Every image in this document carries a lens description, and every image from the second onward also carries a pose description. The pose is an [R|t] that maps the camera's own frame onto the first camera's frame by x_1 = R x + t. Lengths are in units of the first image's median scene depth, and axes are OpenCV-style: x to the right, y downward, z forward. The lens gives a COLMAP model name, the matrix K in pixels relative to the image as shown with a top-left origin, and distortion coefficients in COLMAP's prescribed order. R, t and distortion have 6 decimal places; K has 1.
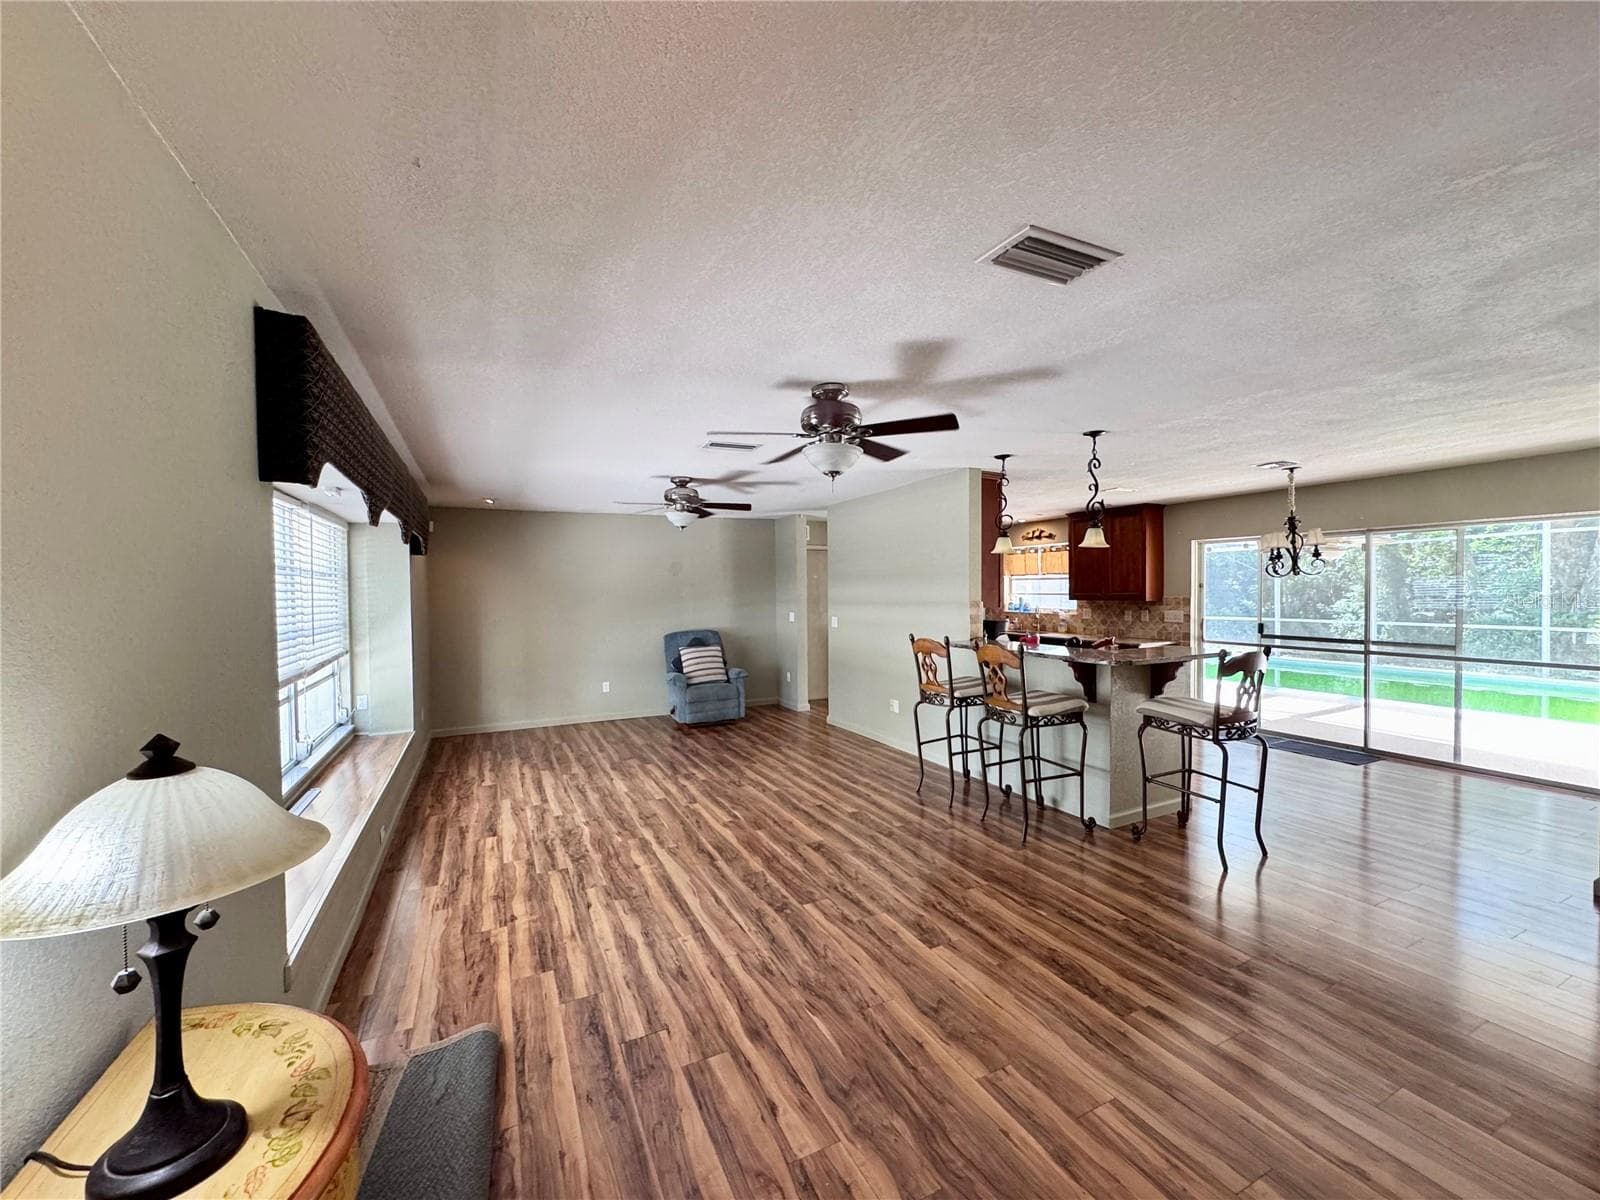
lens RADIAL K [[640.1, 0, 800.0], [0, 640.1, 600.2], [0, 0, 1]] dist [-0.000140, -0.001538]
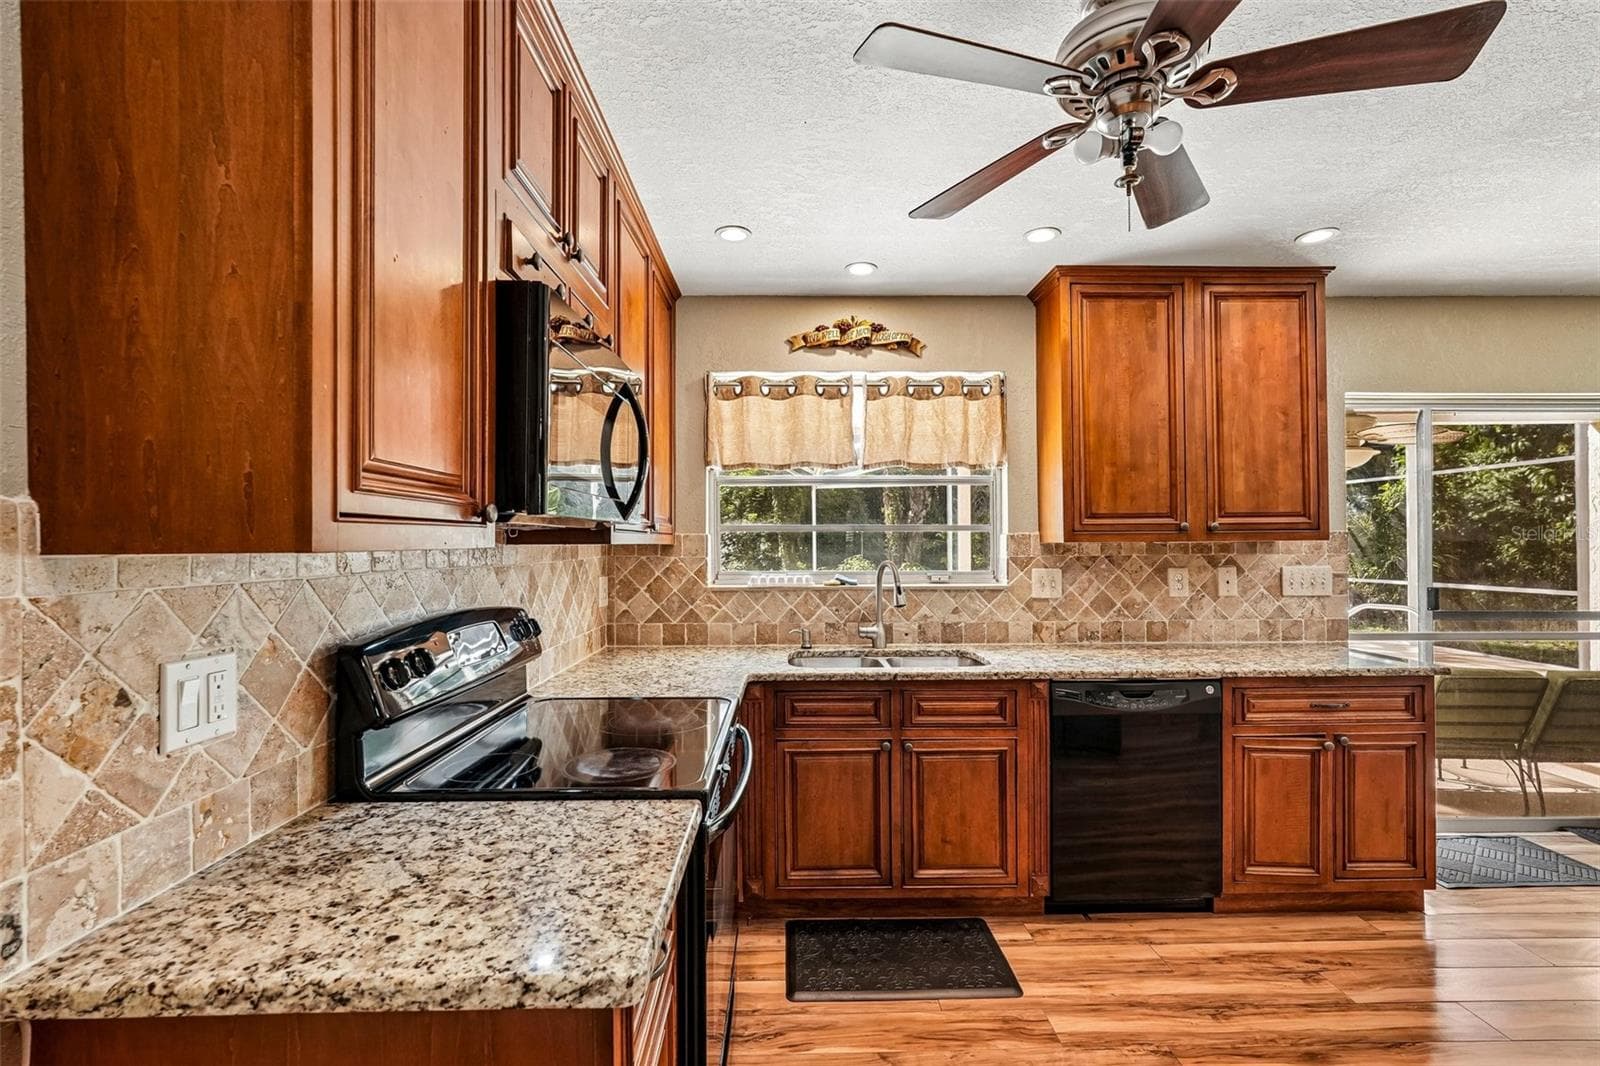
lens RADIAL K [[704.4, 0, 798.5], [0, 704.4, 542.3], [0, 0, 1]] dist [-0.007820, 0.003734]
pose [[0.422768, 0.011329, 0.906167, 0.133609], [0.015180, 0.999693, -0.019581, 0.012648], [-0.906111, 0.022034, 0.422466, 2.462361]]
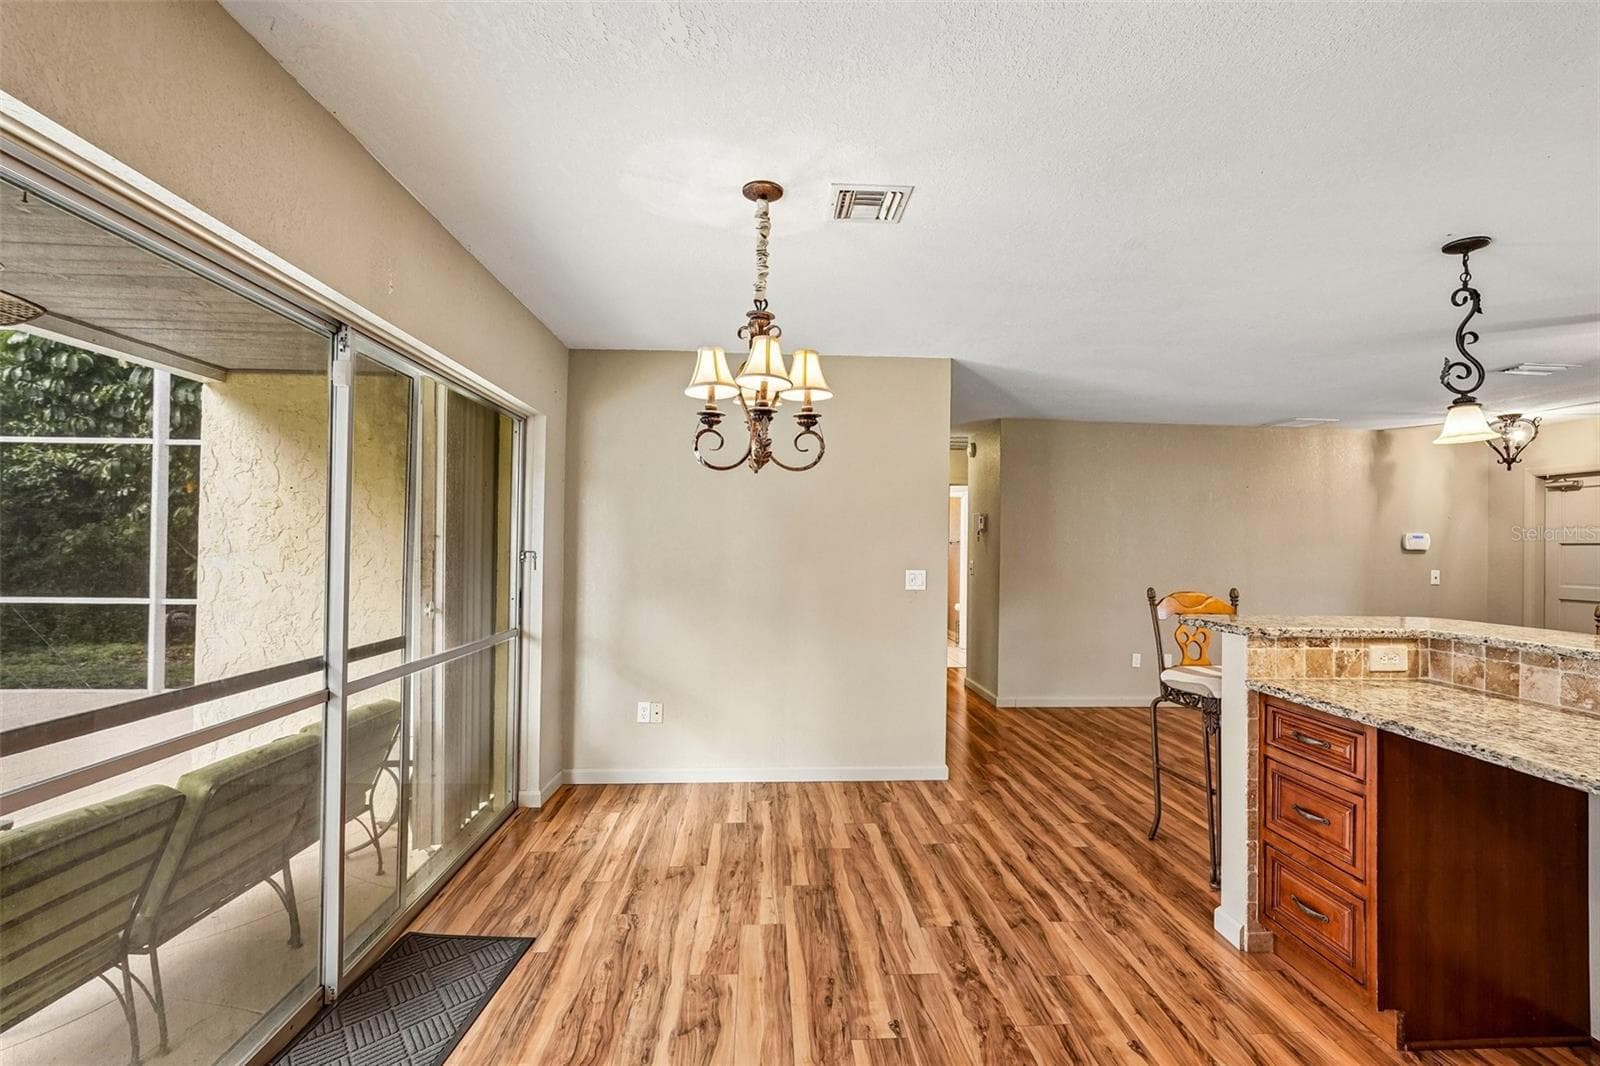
lens RADIAL K [[704.4, 0, 802.5], [0, 704.4, 542.9], [0, 0, 1]] dist [-0.007820, 0.003734]
pose [[-0.923083, 0.001356, 0.384599, 0.934118], [0.002413, 0.999995, 0.002264, 0.007011], [-0.384594, 0.003018, -0.923081, 2.208471]]
